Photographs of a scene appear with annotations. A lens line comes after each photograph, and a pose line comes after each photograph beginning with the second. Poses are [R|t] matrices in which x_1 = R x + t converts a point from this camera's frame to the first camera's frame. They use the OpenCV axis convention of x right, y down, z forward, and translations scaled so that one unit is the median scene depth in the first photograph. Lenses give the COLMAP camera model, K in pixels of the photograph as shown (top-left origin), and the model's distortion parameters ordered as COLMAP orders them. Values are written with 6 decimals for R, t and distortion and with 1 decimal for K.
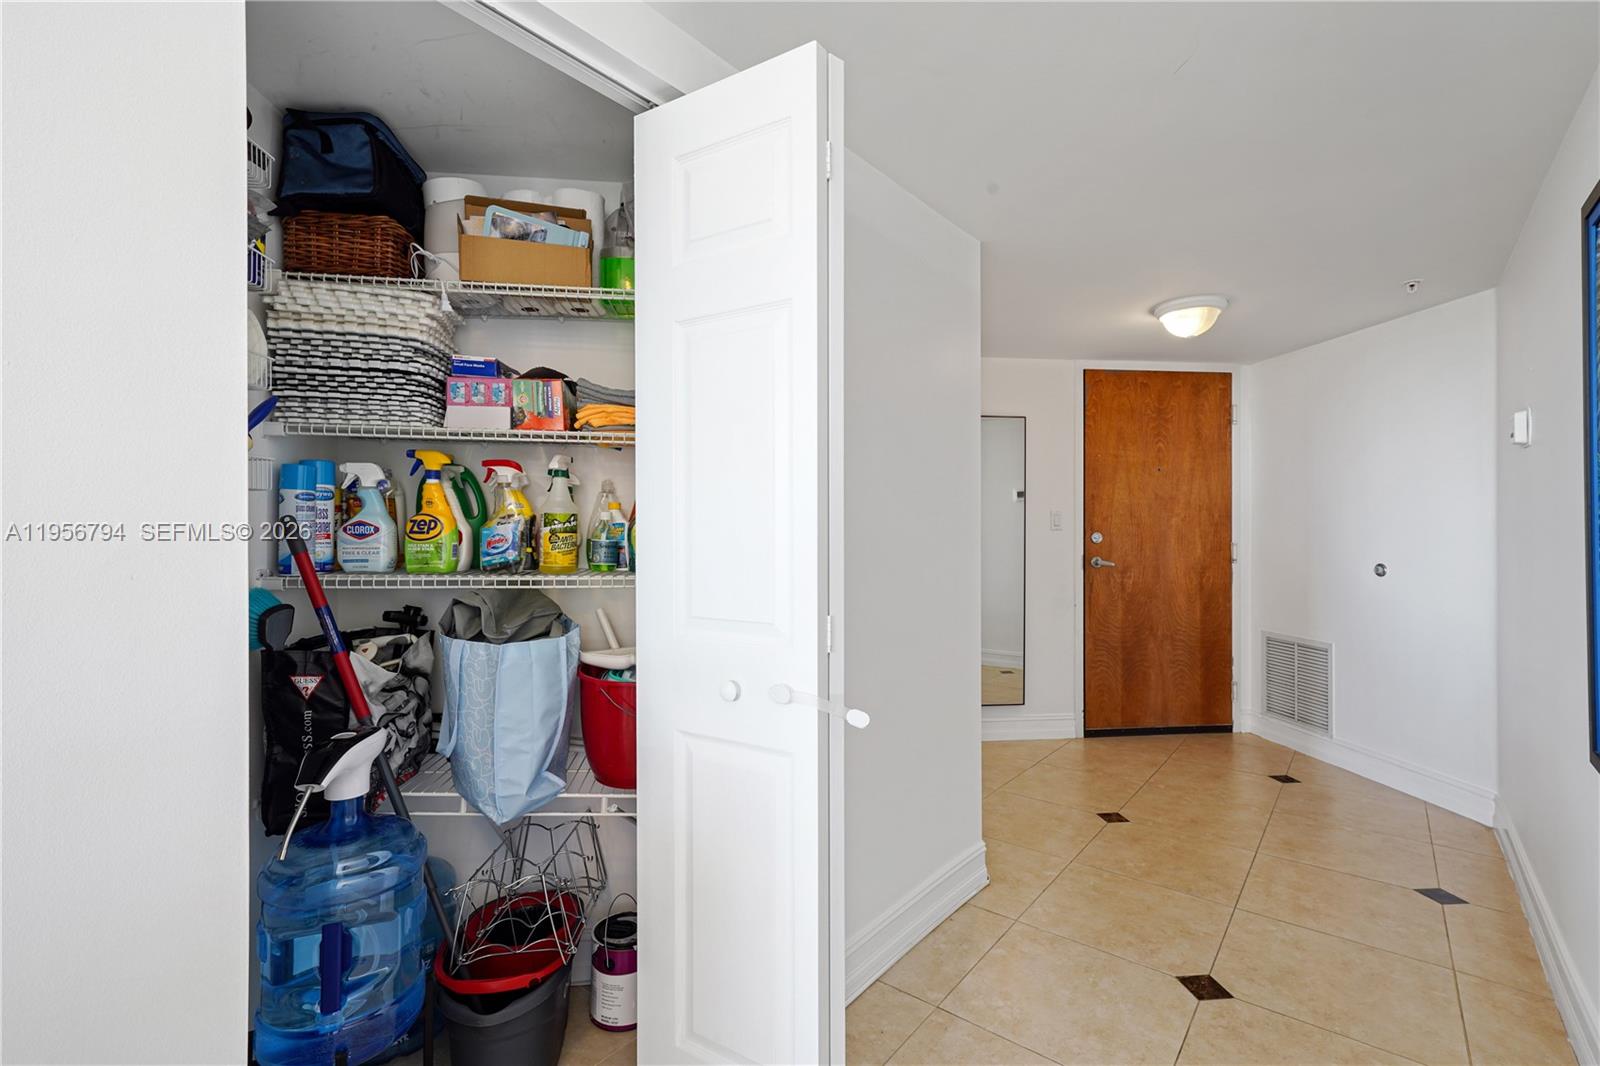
lens RADIAL K [[718.4, 0, 800.7], [0, 718.4, 530.9], [0, 0, 1]] dist [0.002048, 0.000275]
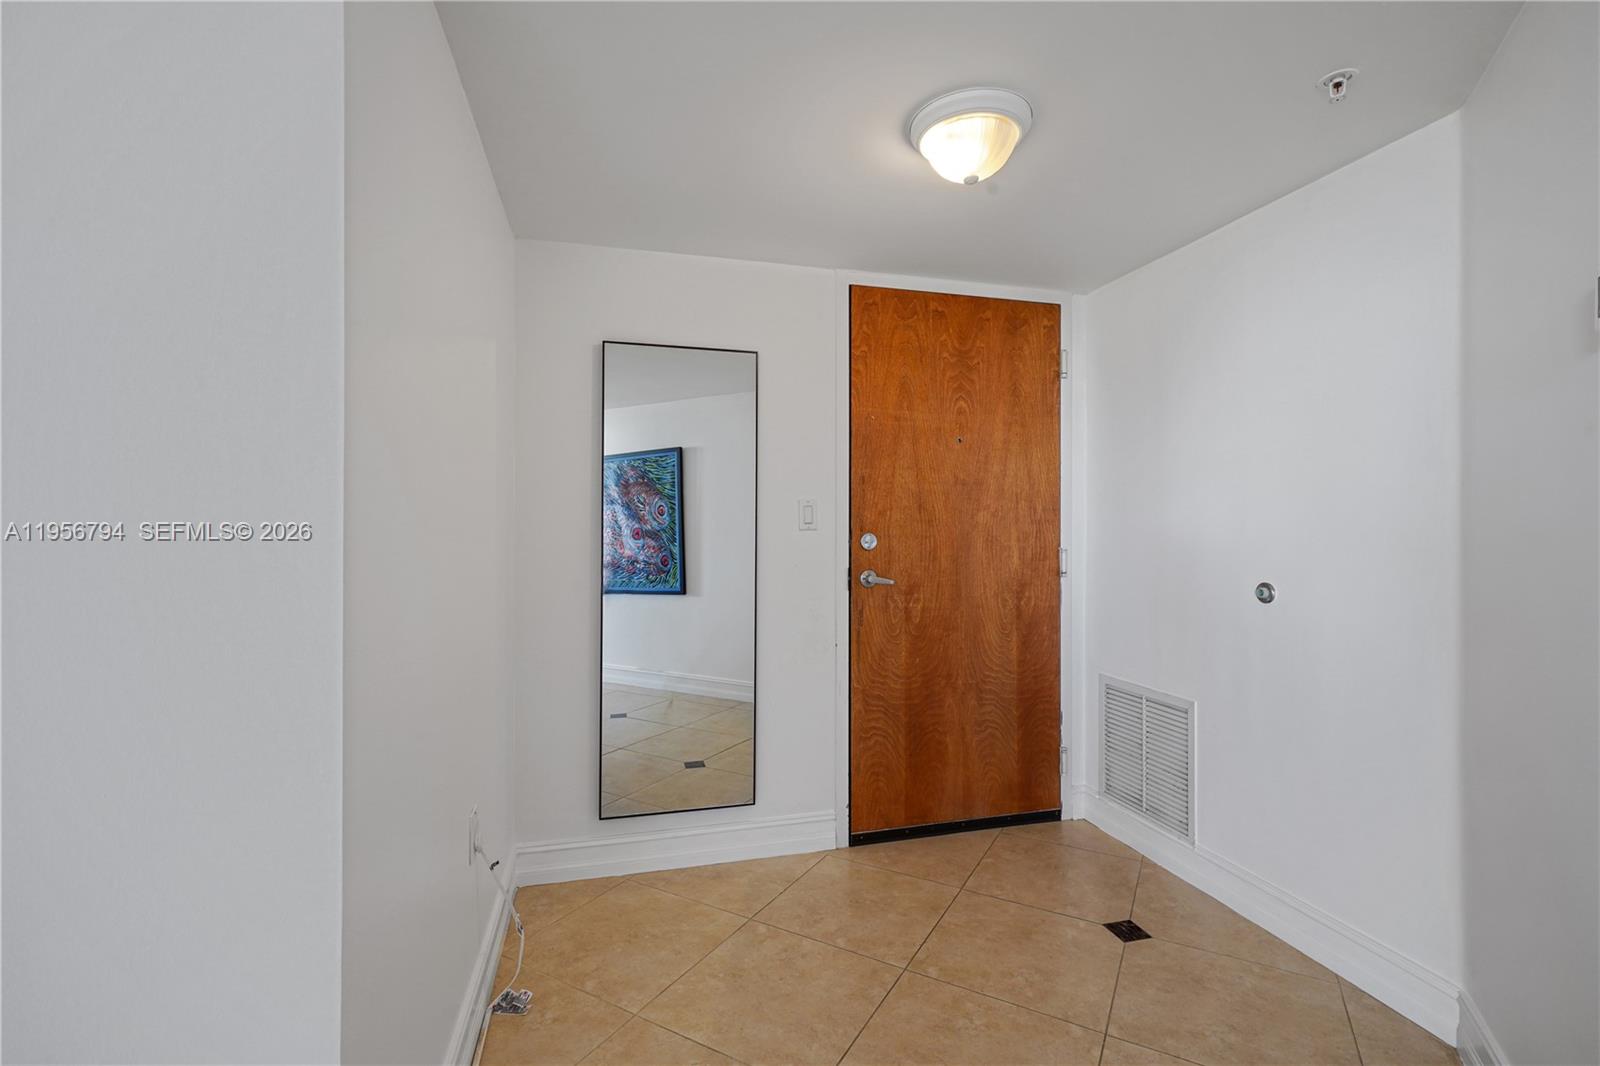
lens RADIAL K [[718.4, 0, 800.4], [0, 718.4, 531.8], [0, 0, 1]] dist [0.002048, 0.000275]
pose [[0.987630, -0.000725, 0.156802, 0.257608], [0.000353, 0.999997, 0.002405, -0.000970], [-0.156804, -0.002320, 0.987627, 0.374980]]
